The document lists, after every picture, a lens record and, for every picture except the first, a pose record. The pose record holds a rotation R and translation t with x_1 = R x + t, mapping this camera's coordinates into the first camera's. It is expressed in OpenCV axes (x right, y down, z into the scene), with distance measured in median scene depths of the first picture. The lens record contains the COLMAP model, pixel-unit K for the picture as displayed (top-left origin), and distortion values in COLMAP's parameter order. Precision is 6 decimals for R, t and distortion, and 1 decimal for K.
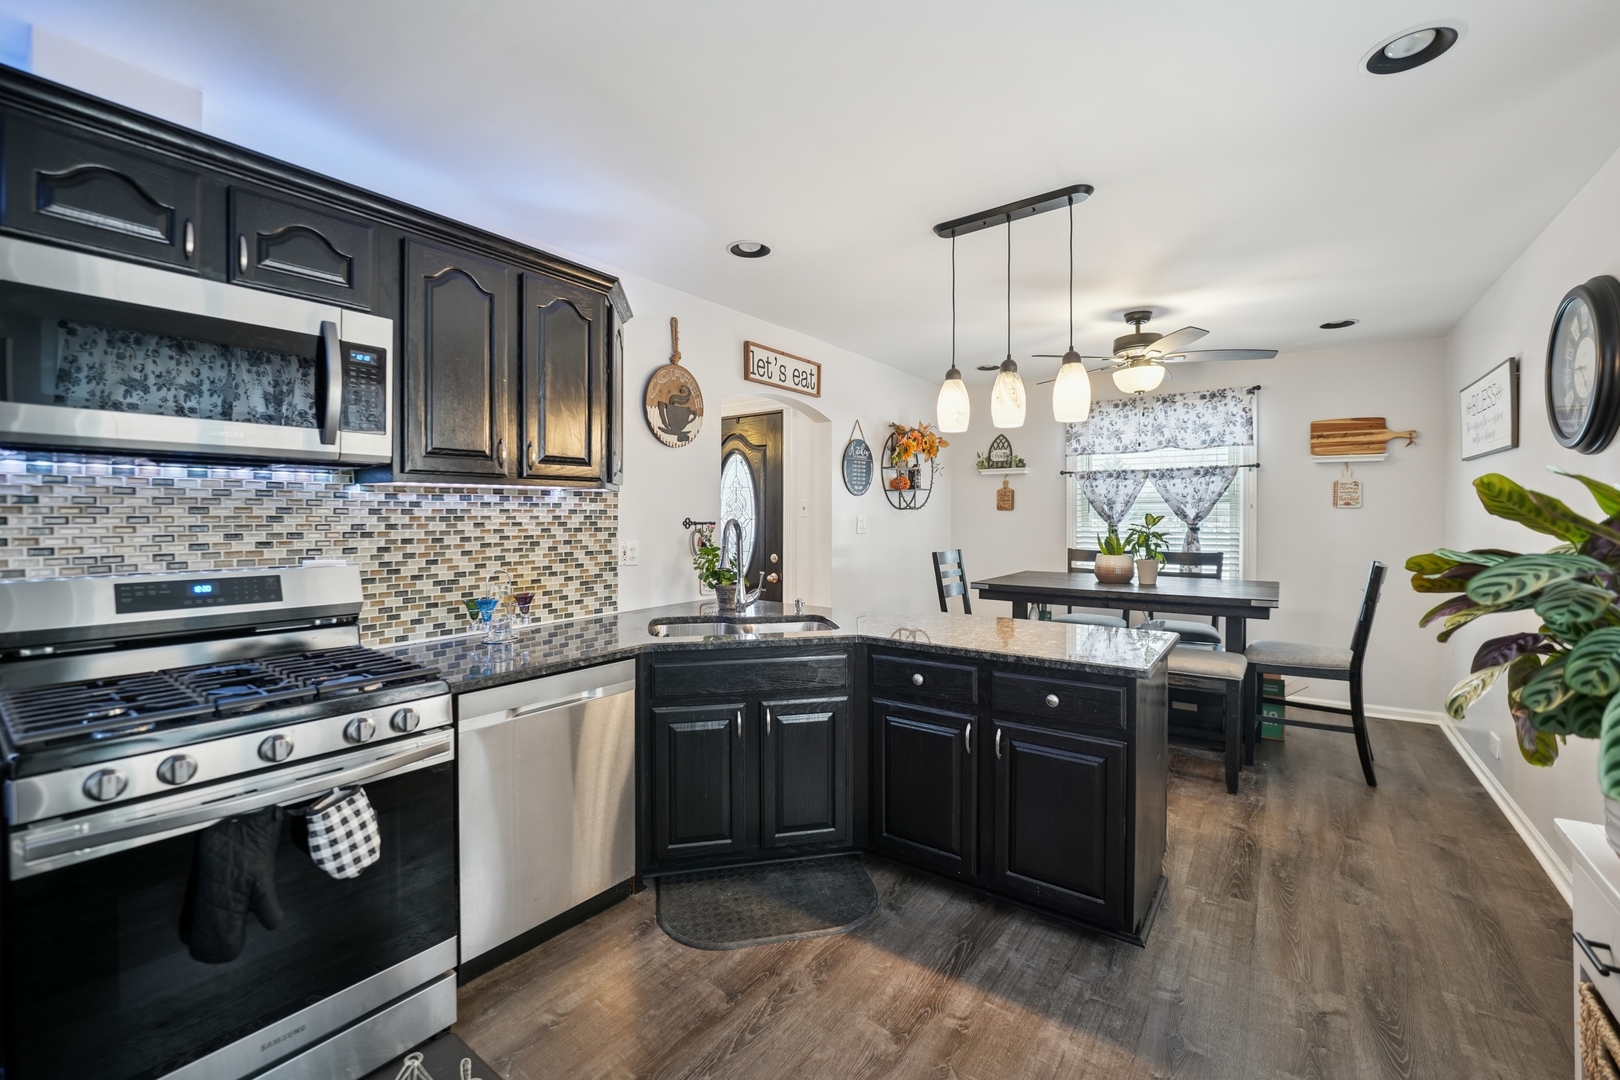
lens RADIAL K [[679.1, 0, 811.5], [0, 679.1, 519.3], [0, 0, 1]] dist [-0.017994, 0.000066]
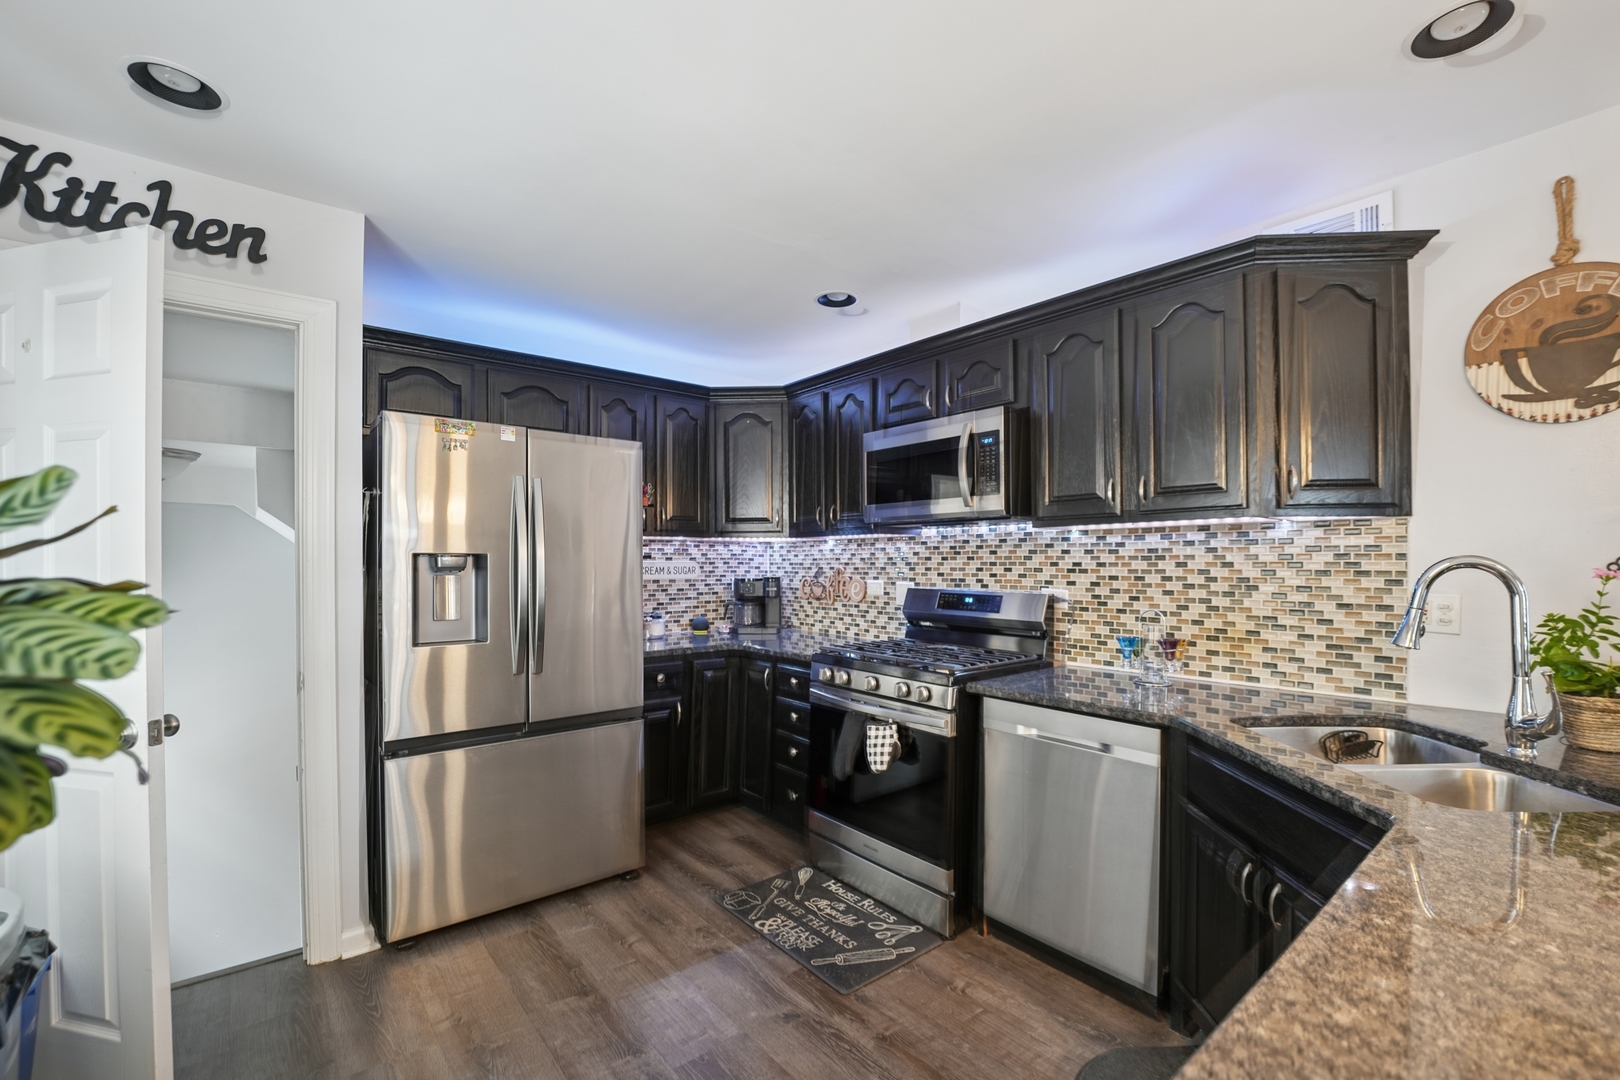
lens RADIAL K [[674.2, 0, 812.4], [0, 674.2, 561.0], [0, 0, 1]] dist [-0.017913, -0.000009]
pose [[-0.234466, -0.004147, -0.972116, 0.566081], [-0.008845, 0.999959, -0.002133, 0.010350], [0.972084, 0.008098, -0.234493, 0.722414]]
